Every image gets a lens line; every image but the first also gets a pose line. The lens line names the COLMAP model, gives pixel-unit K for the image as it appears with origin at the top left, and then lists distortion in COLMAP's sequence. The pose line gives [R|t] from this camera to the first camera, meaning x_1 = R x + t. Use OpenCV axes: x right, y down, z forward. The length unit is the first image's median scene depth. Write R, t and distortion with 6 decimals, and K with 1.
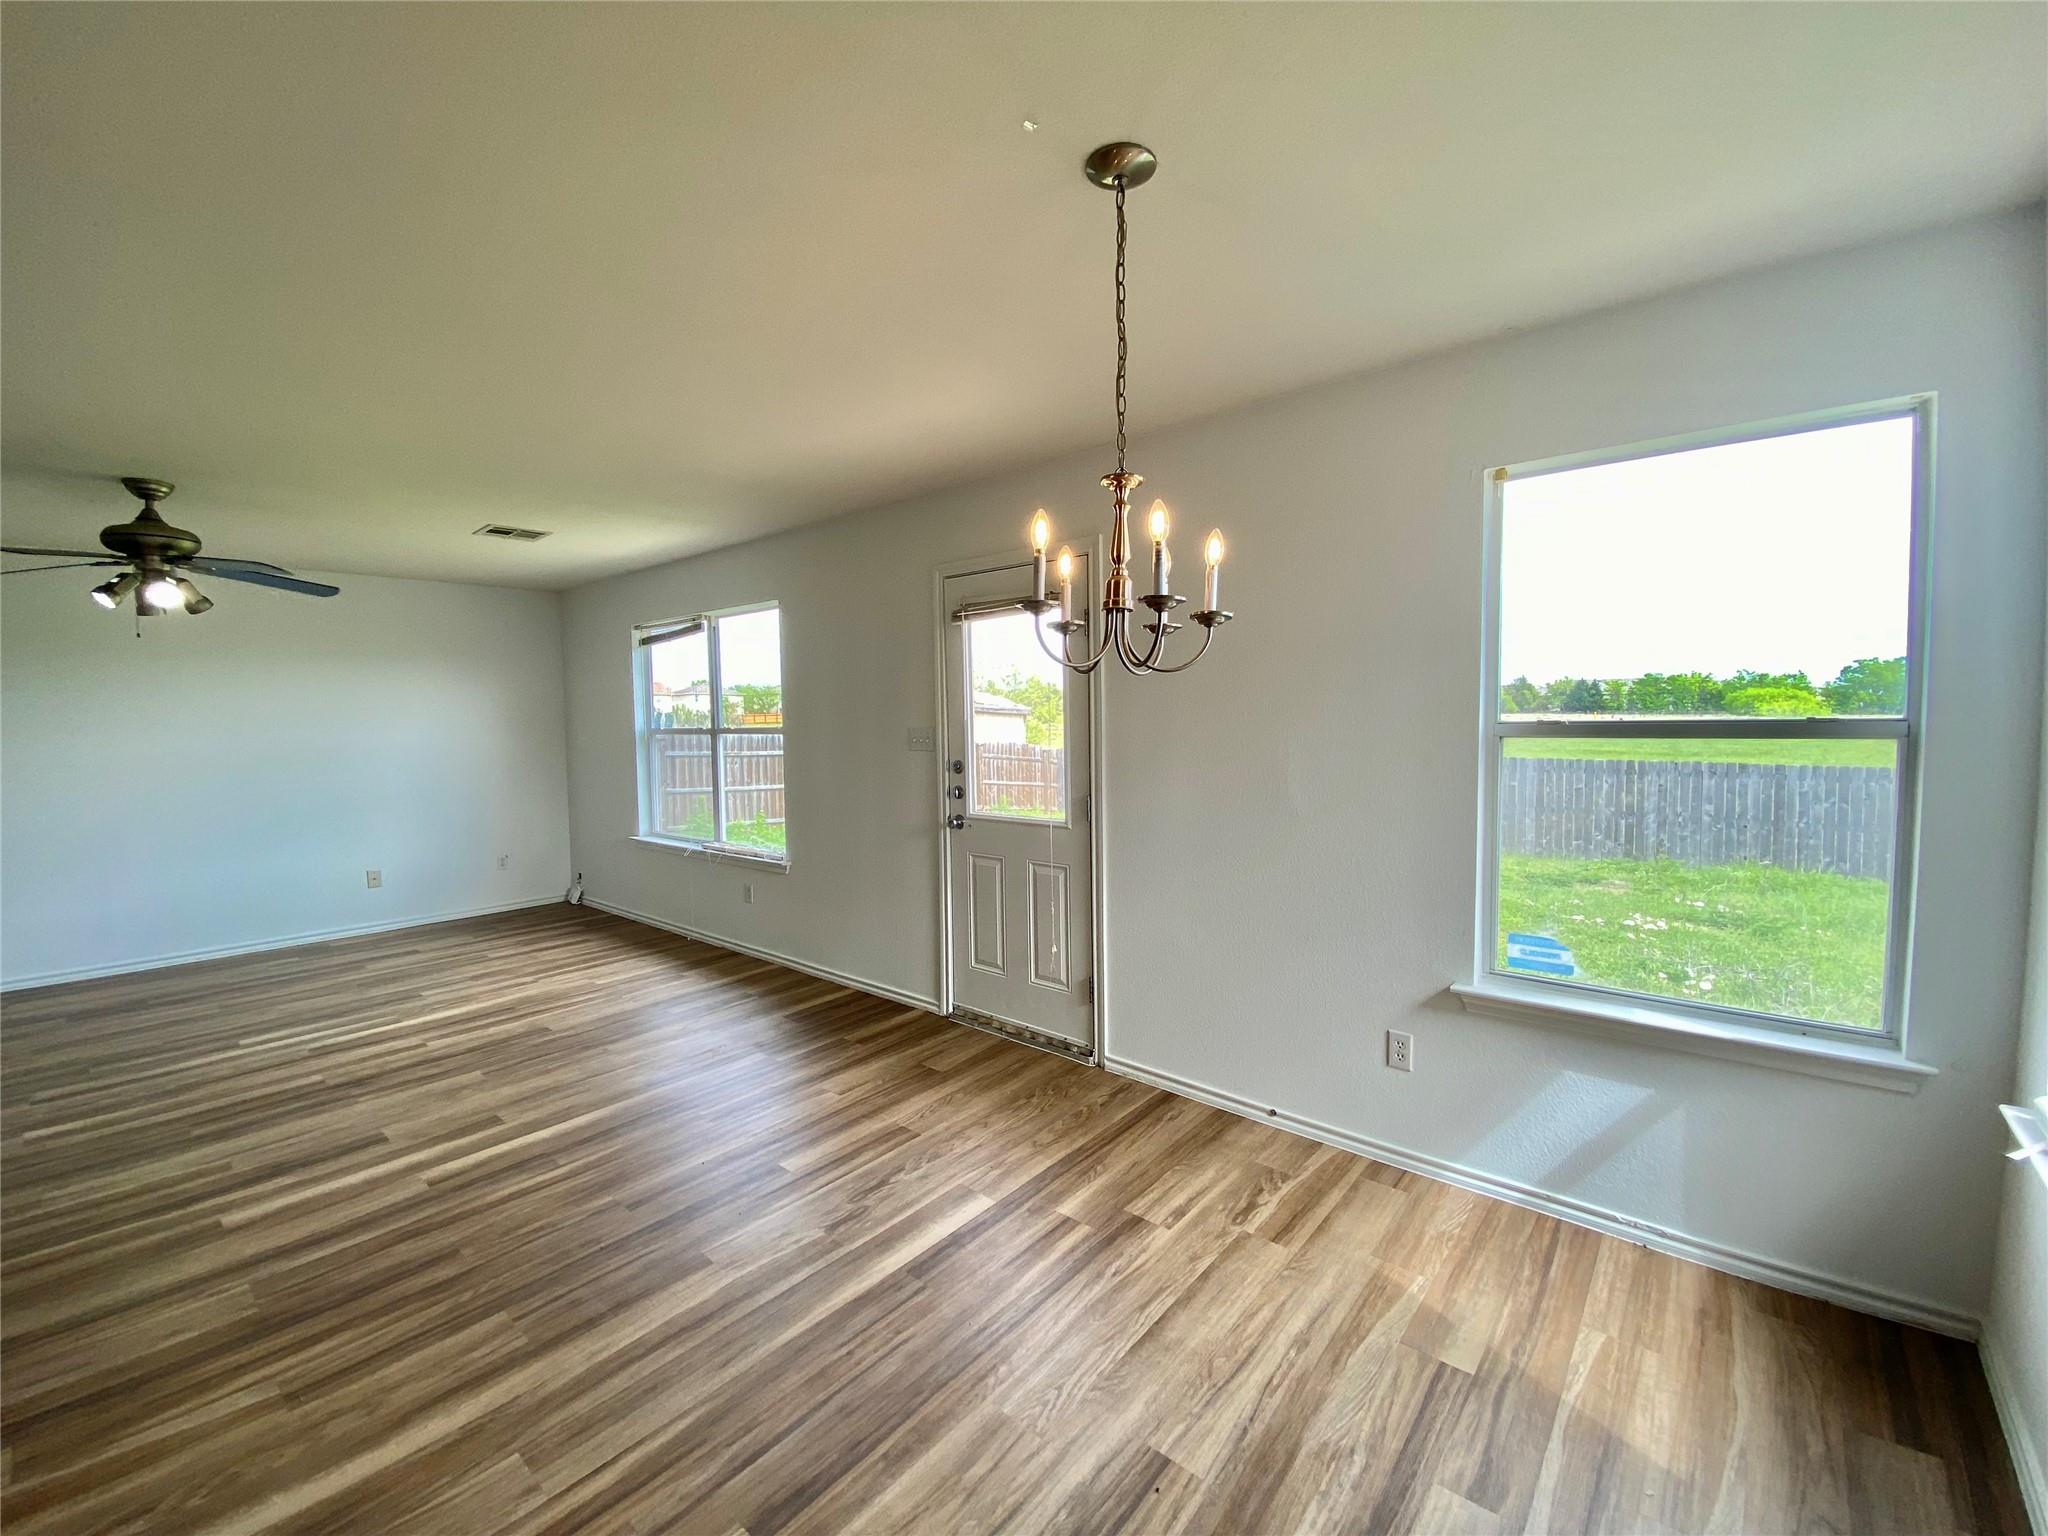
lens RADIAL K [[841.5, 0, 1019.5], [0, 841.5, 754.0], [0, 0, 1]] dist [0.001469, -0.015817]
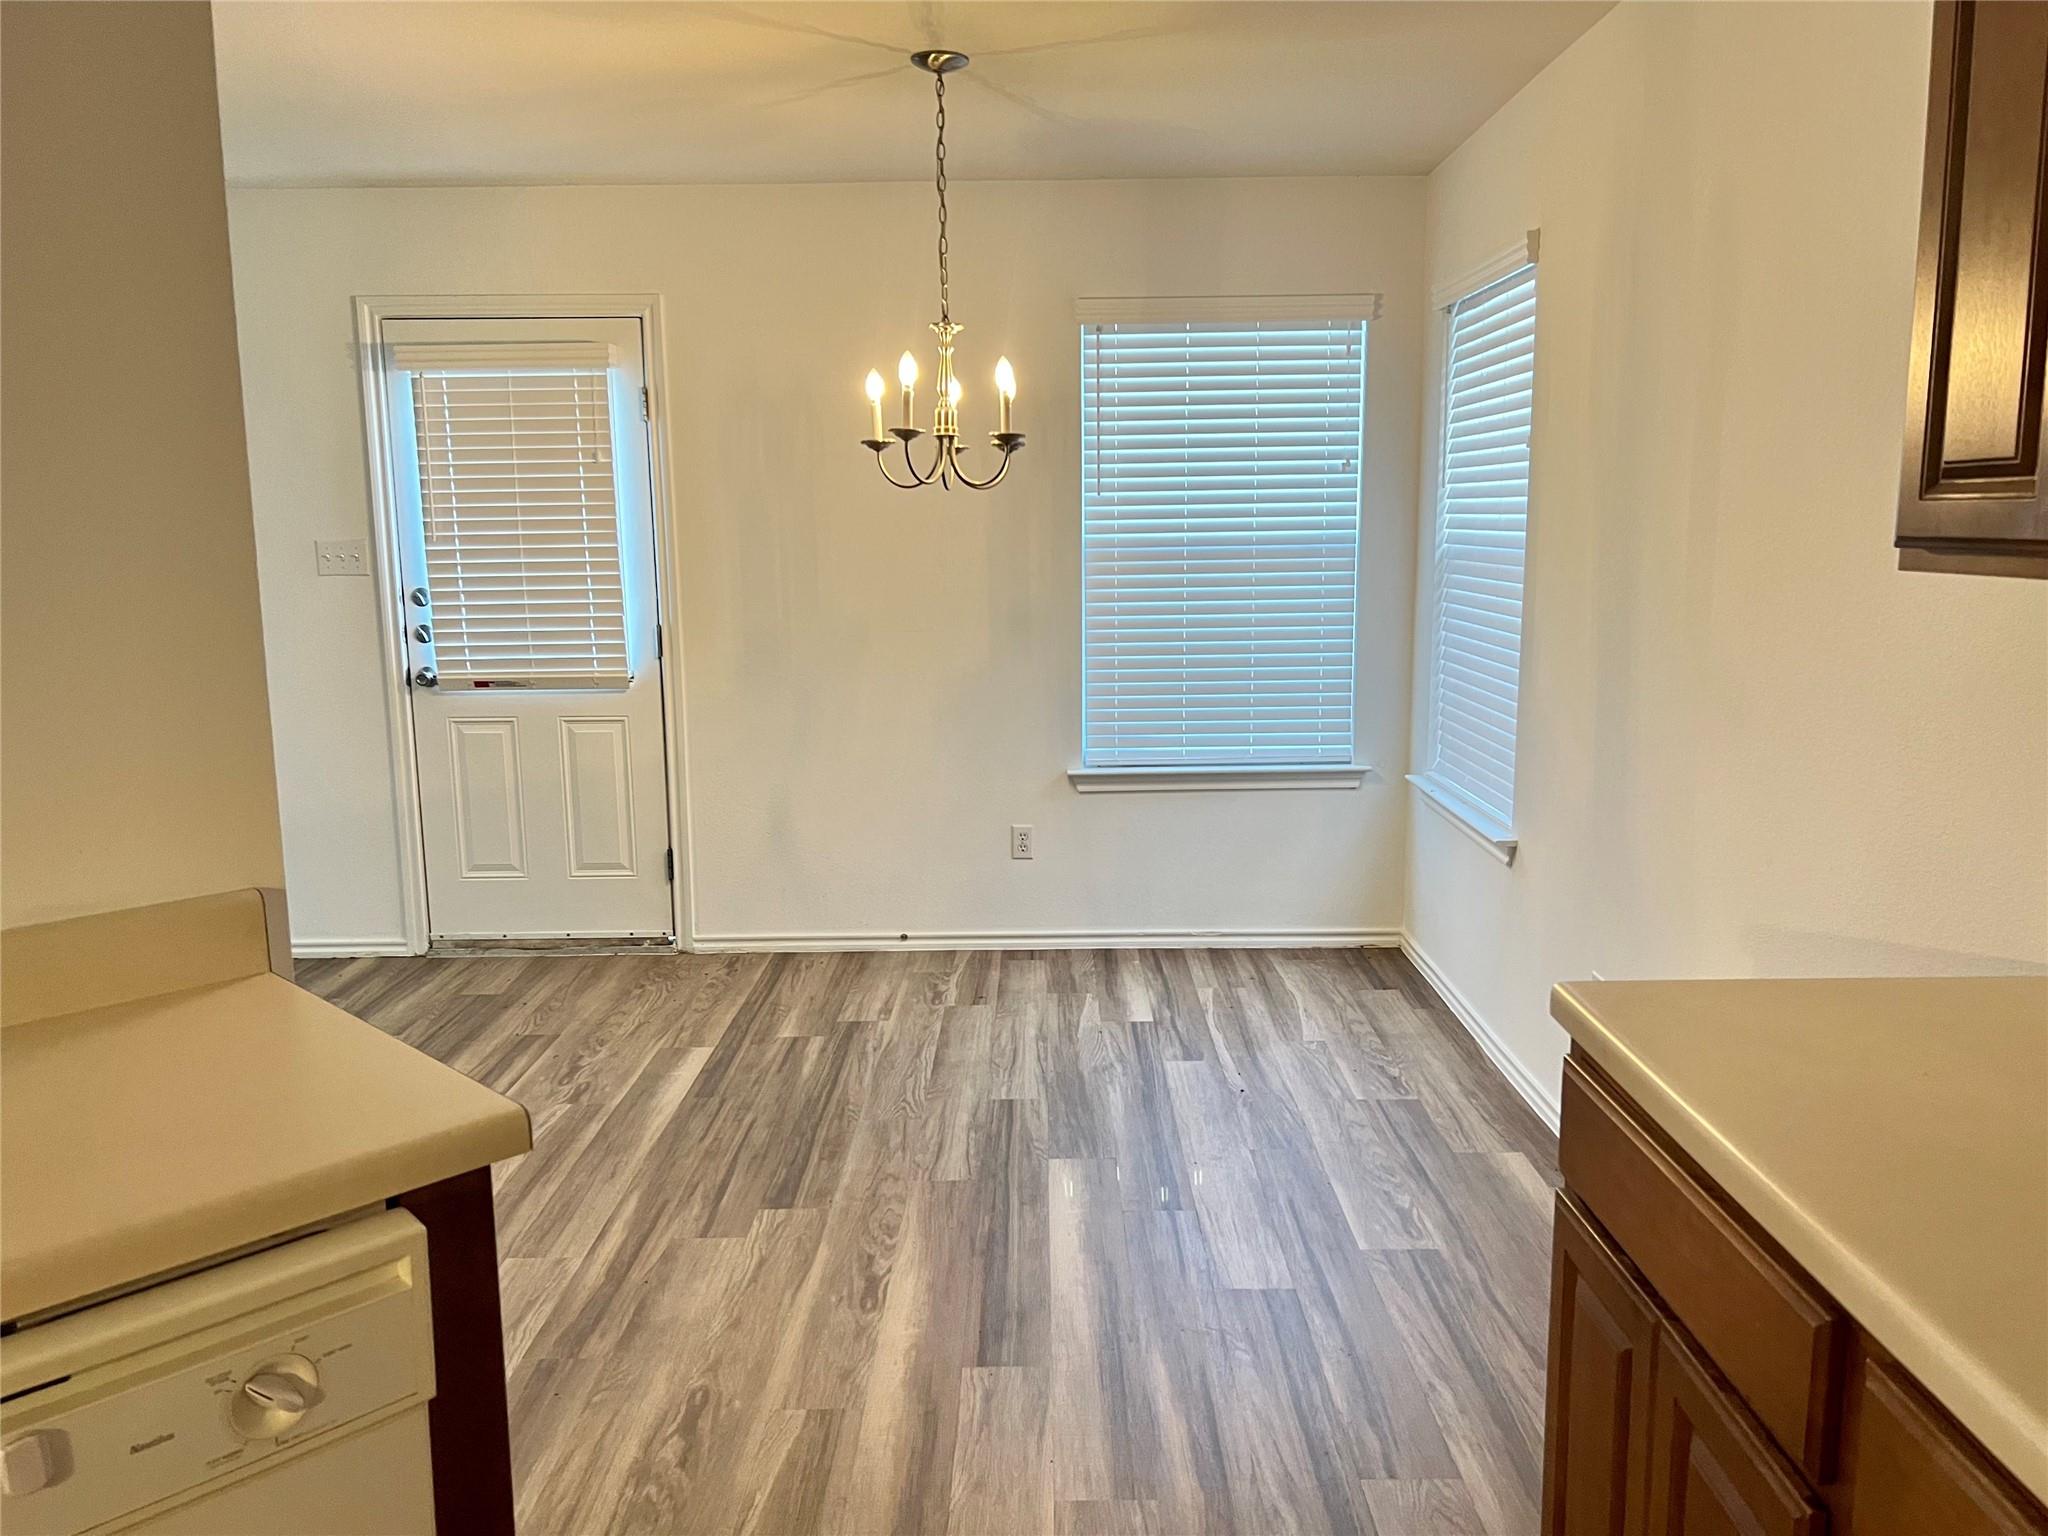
lens RADIAL K [[1501.7, 0, 1024.0], [0, 1501.7, 768.0], [0, 0, 1]] dist [0.006995, 0.000588]
pose [[0.764098, -0.088319, 0.639025, -0.805009], [0.024760, 0.993869, 0.107755, 0.038541], [-0.644624, -0.066513, 0.761601, -0.500917]]
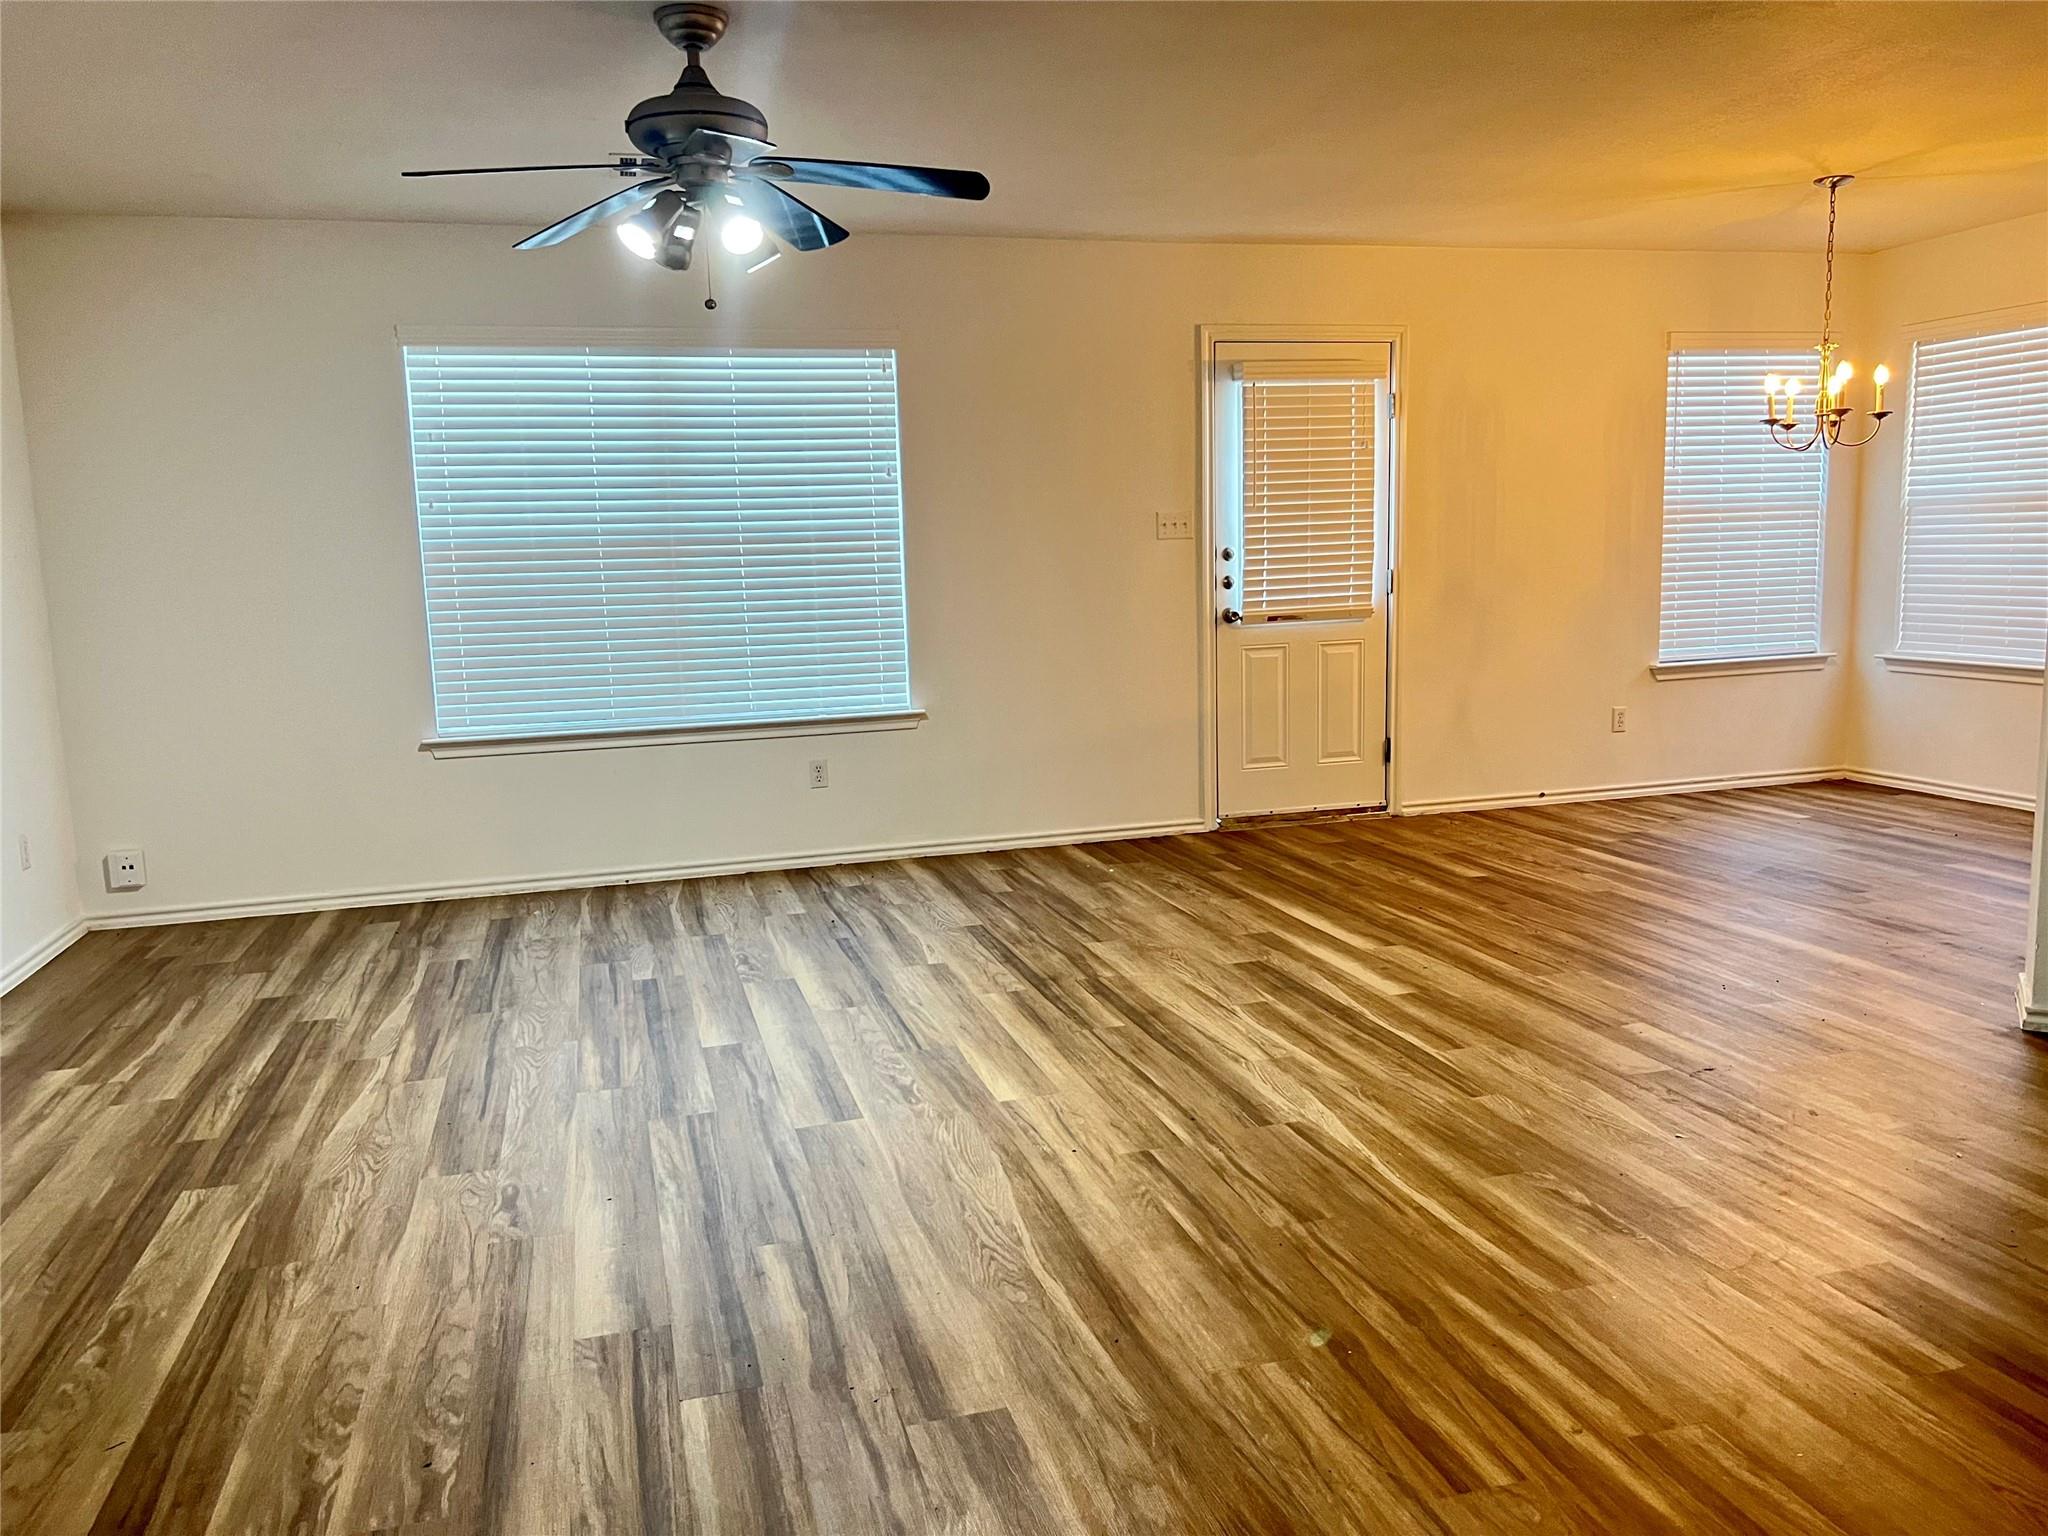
lens RADIAL K [[1556.8, 0, 1024.0], [0, 1556.8, 768.0], [0, 0, 1]] dist [0.073719, 0.000067]
pose [[0.548339, -0.111257, 0.828822, -2.600752], [0.059729, 0.993790, 0.093886, 0.102946], [-0.834121, -0.001976, 0.551578, 0.337275]]
